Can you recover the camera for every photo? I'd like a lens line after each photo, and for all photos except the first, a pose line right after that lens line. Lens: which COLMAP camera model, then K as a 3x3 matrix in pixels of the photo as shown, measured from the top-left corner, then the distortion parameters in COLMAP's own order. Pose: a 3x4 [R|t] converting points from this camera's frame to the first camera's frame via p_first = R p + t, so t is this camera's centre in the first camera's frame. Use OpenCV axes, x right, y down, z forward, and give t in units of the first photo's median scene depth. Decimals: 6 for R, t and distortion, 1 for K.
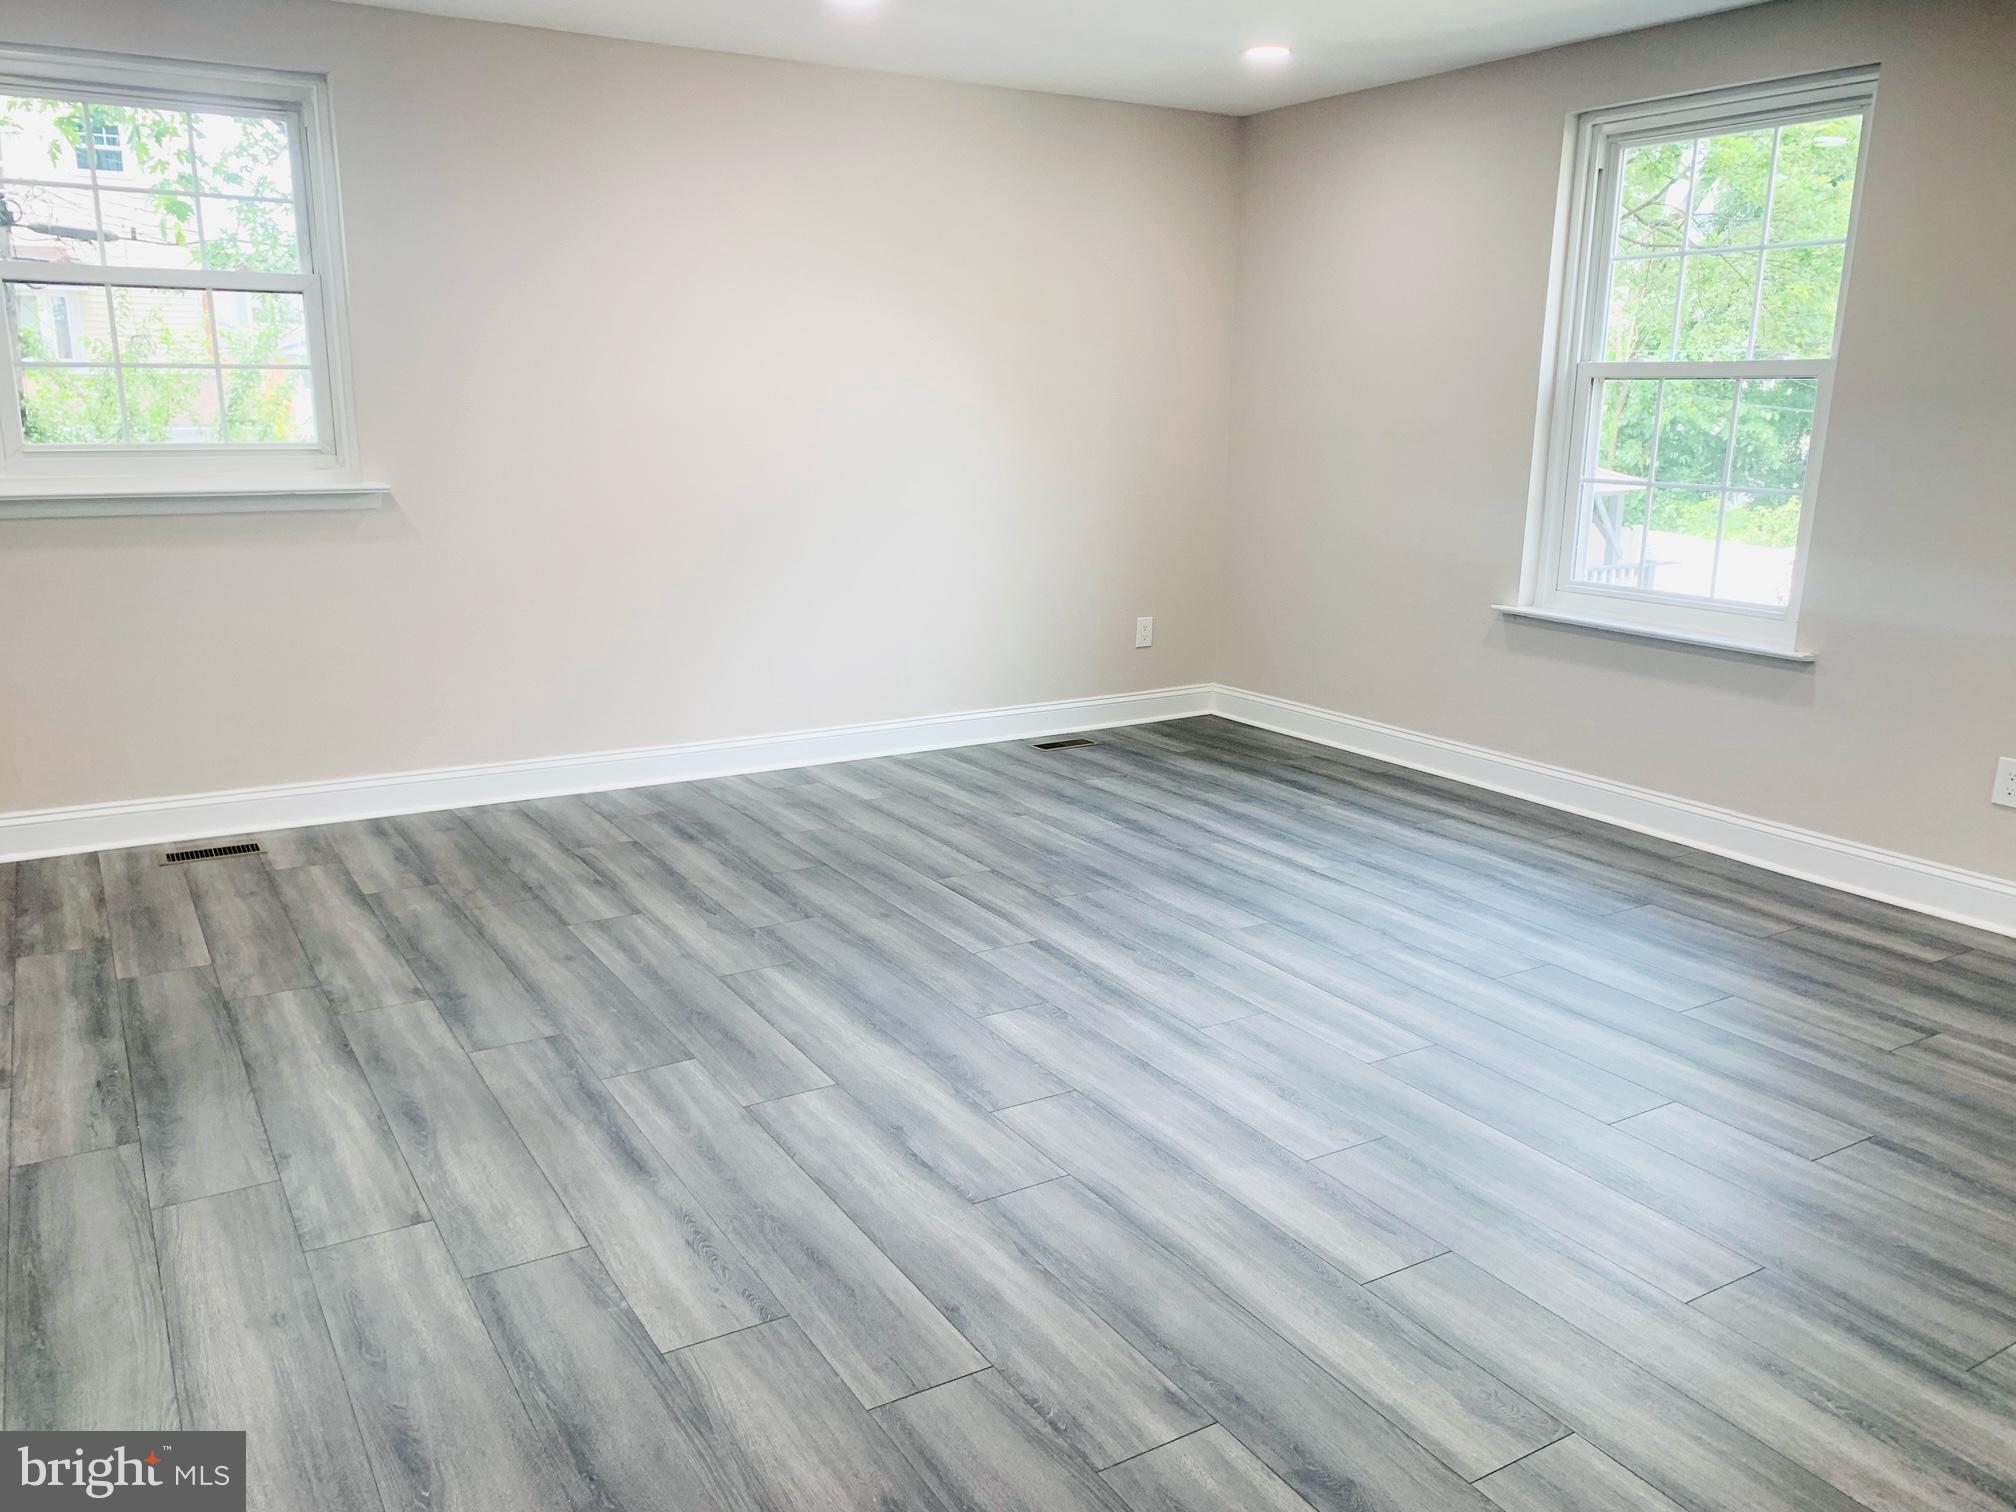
lens RADIAL K [[1528.6, 0, 1008.0], [0, 1528.6, 756.0], [0, 0, 1]] dist [0.065883, -0.114757]
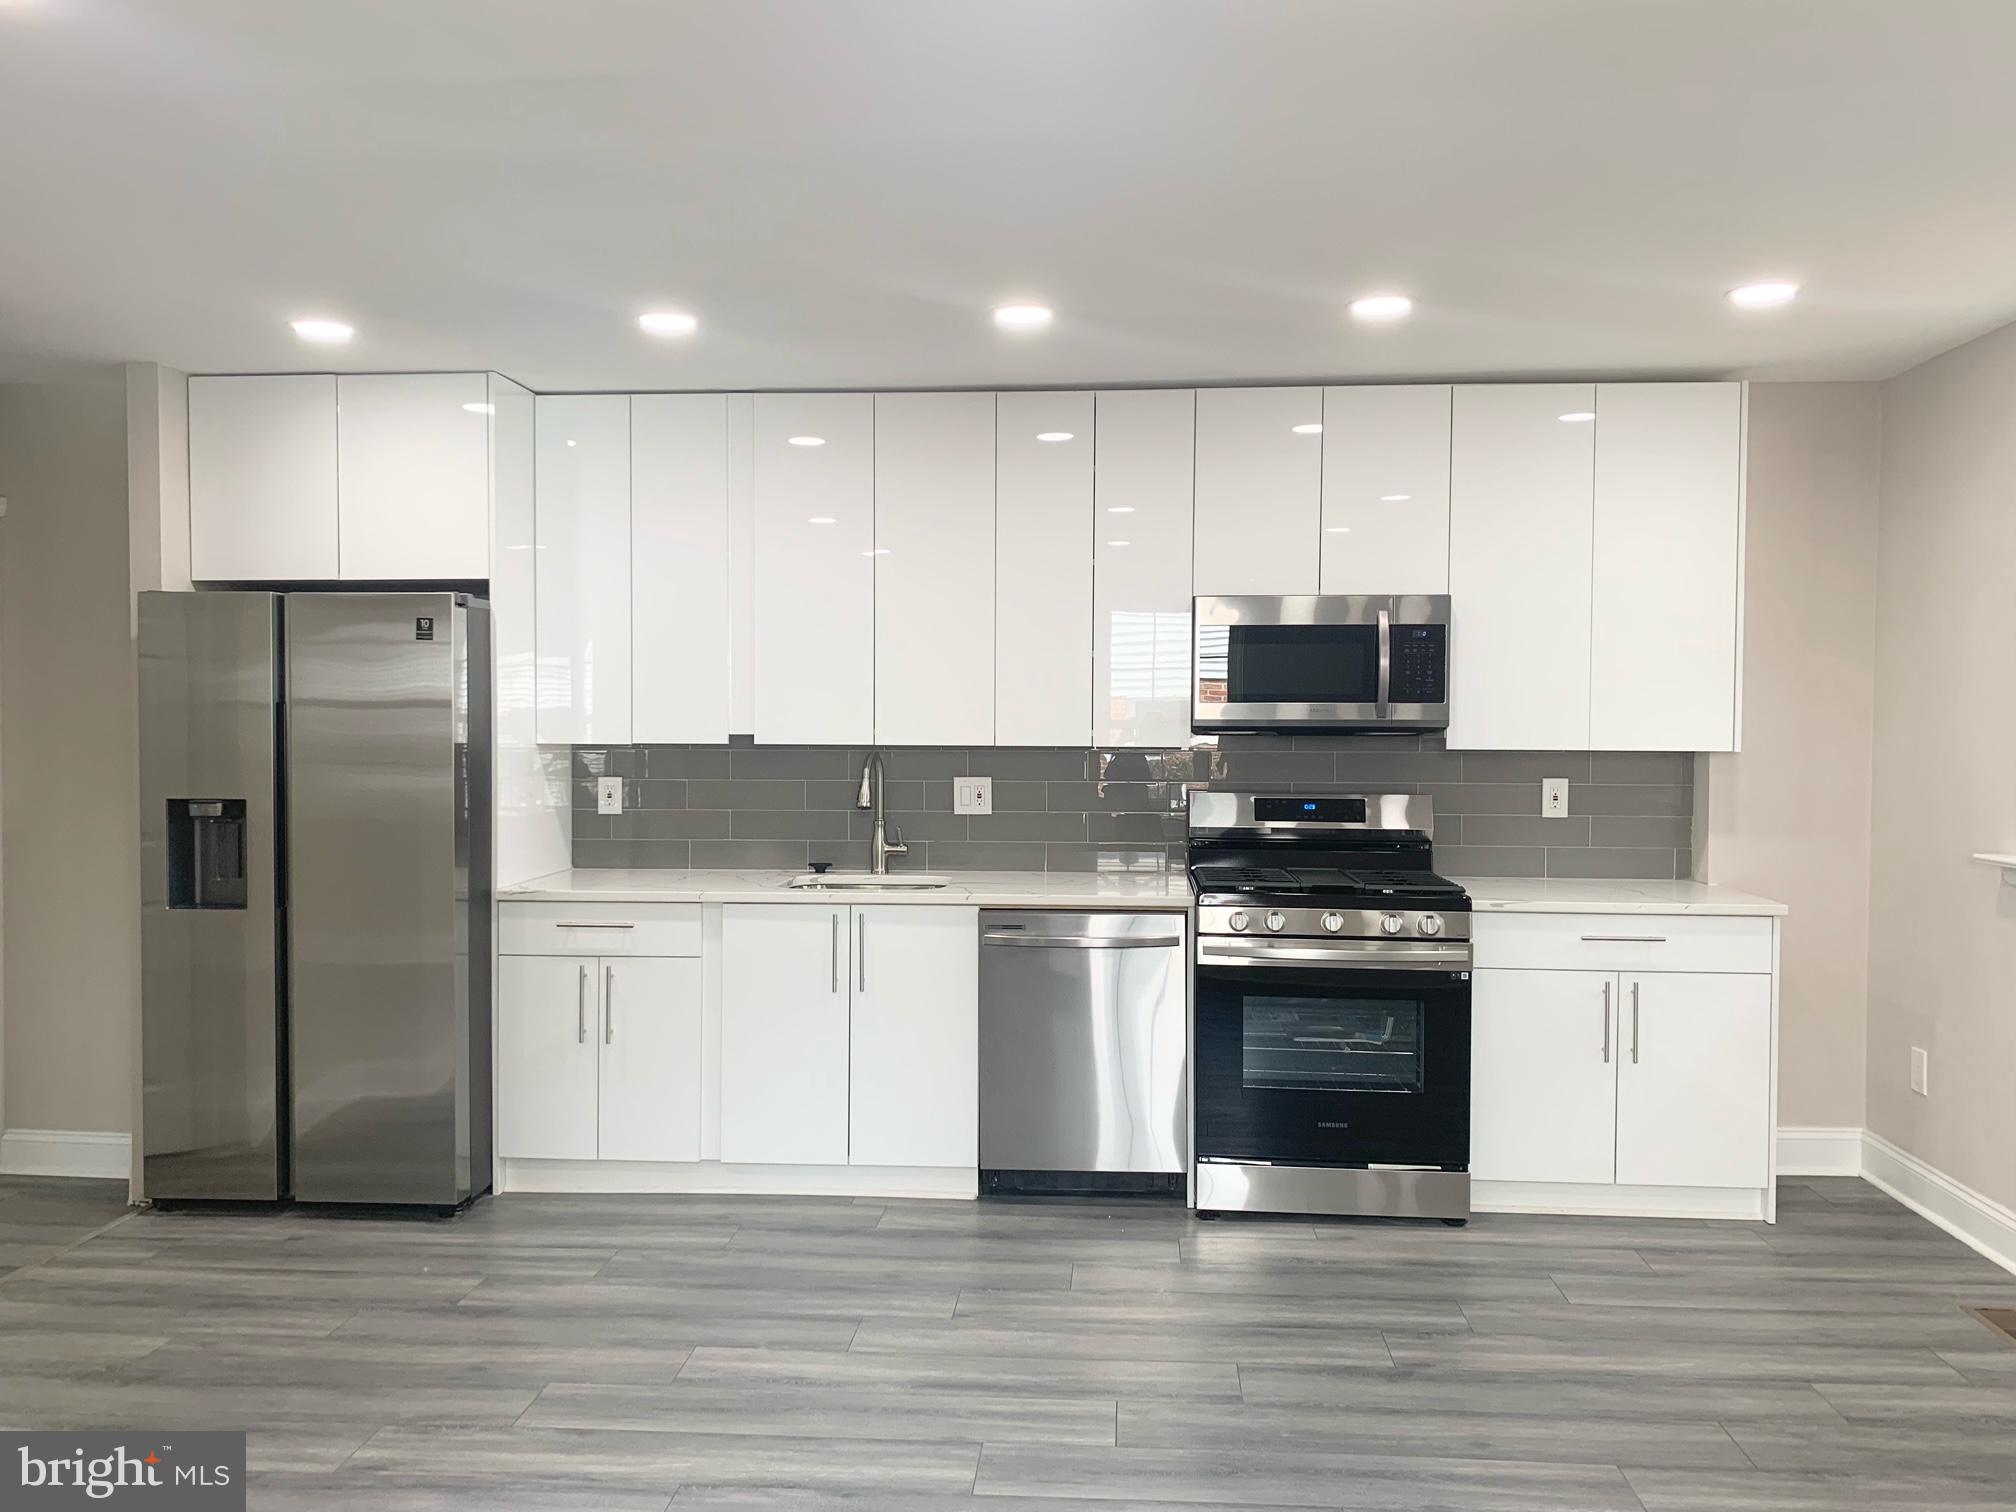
lens RADIAL K [[1553.0, 0, 1017.7], [0, 1553.0, 750.6], [0, 0, 1]] dist [0.030491, -0.043246]
pose [[-0.580775, 0.009104, -0.814013, 0.463415], [-0.196218, 0.968890, 0.150833, -0.266085], [0.790062, 0.247324, -0.560921, 1.071015]]
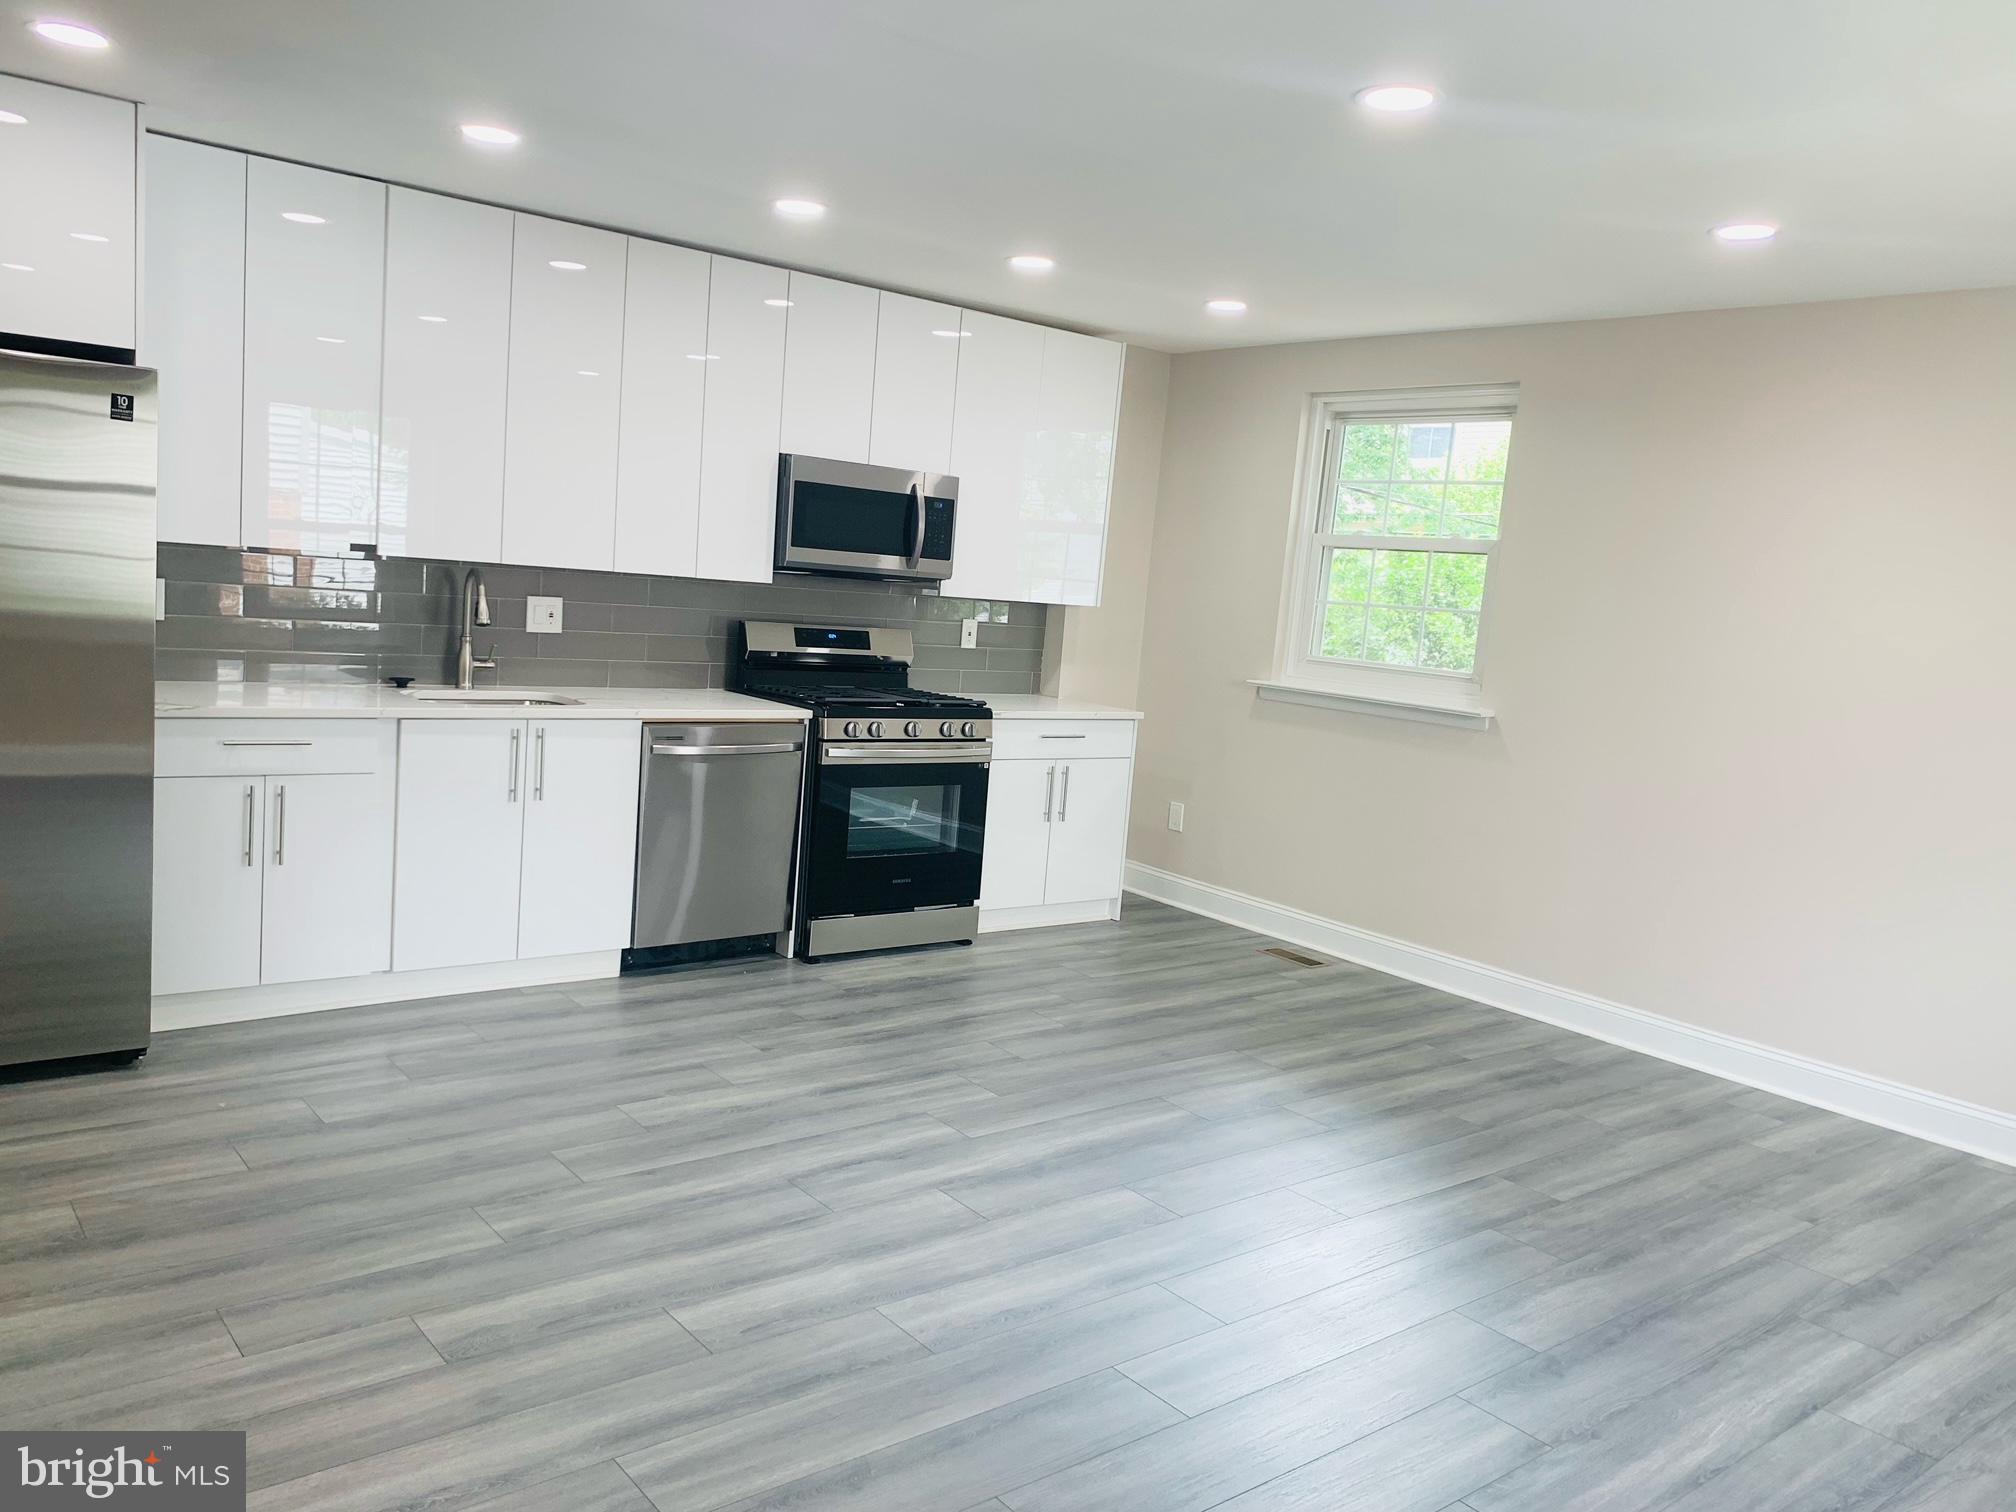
lens RADIAL K [[1528.6, 0, 1008.0], [0, 1528.6, 756.0], [0, 0, 1]] dist [0.065883, -0.114757]
pose [[0.134549, 0.119390, -0.983688, 0.820192], [-0.303958, 0.949830, 0.073705, -0.139261], [0.943136, 0.289083, 0.164088, 0.547975]]
